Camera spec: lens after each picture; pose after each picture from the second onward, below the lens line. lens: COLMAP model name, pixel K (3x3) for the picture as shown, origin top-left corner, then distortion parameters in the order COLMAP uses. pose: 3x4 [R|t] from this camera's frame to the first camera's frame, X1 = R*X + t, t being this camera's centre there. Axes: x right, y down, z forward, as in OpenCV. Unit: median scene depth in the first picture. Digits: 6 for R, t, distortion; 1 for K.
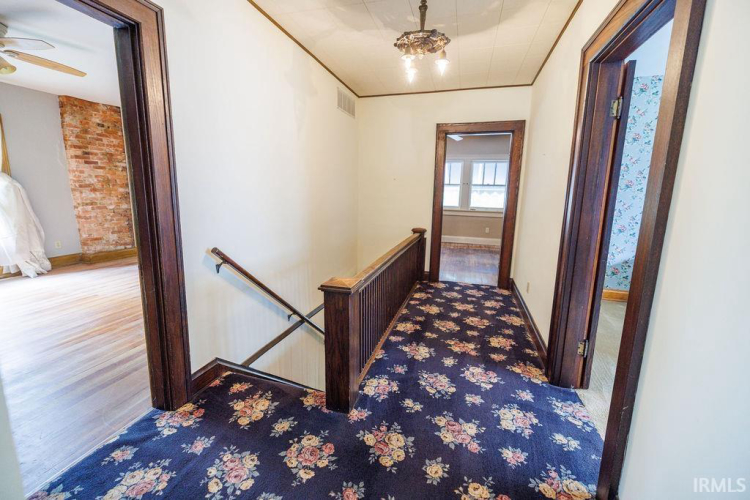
lens RADIAL K [[322.3, 0, 374.2], [0, 322.3, 243.6], [0, 0, 1]] dist [0.001480, -0.000132]
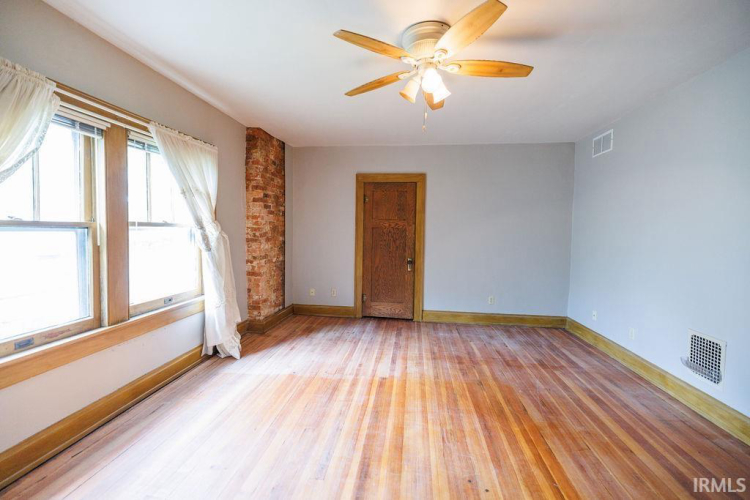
lens RADIAL K [[322.3, 0, 374.2], [0, 322.3, 243.6], [0, 0, 1]] dist [0.001480, -0.000132]
pose [[0.986117, -0.021197, 0.164693, -0.784972], [0.042154, 0.991283, -0.124821, -0.046335], [-0.160611, 0.130030, 0.978415, 0.175559]]
